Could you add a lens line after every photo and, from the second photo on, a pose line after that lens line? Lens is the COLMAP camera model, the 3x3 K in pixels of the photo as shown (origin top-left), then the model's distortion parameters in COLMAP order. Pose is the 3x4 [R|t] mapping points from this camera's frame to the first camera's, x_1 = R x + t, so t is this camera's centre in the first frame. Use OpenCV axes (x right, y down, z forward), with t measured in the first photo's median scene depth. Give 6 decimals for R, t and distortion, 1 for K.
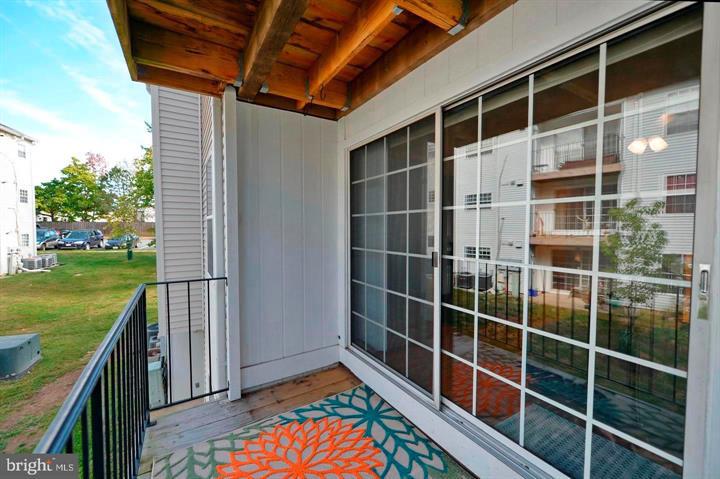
lens RADIAL K [[289.6, 0, 359.0], [0, 289.6, 233.5], [0, 0, 1]] dist [0.001656, 0.000014]
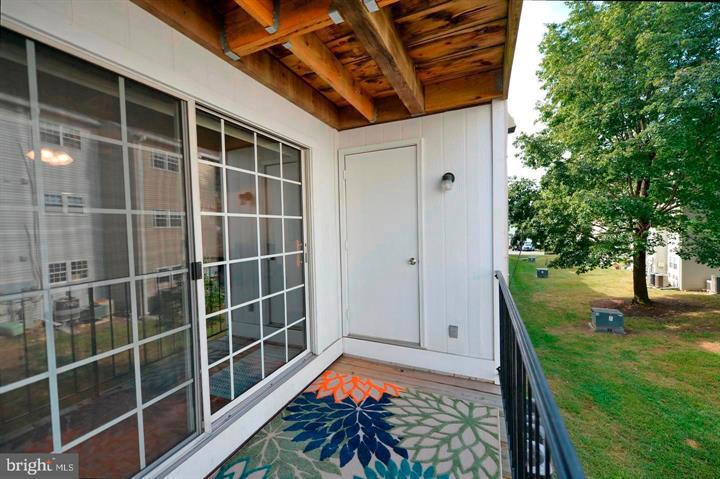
lens RADIAL K [[289.6, 0, 357.9], [0, 289.6, 242.1], [0, 0, 1]] dist [0.001656, 0.000014]
pose [[-0.557992, -0.012864, 0.829747, -0.800505], [0.053537, 0.997239, 0.051464, -0.018197], [-0.828118, 0.073139, -0.555762, 1.173291]]
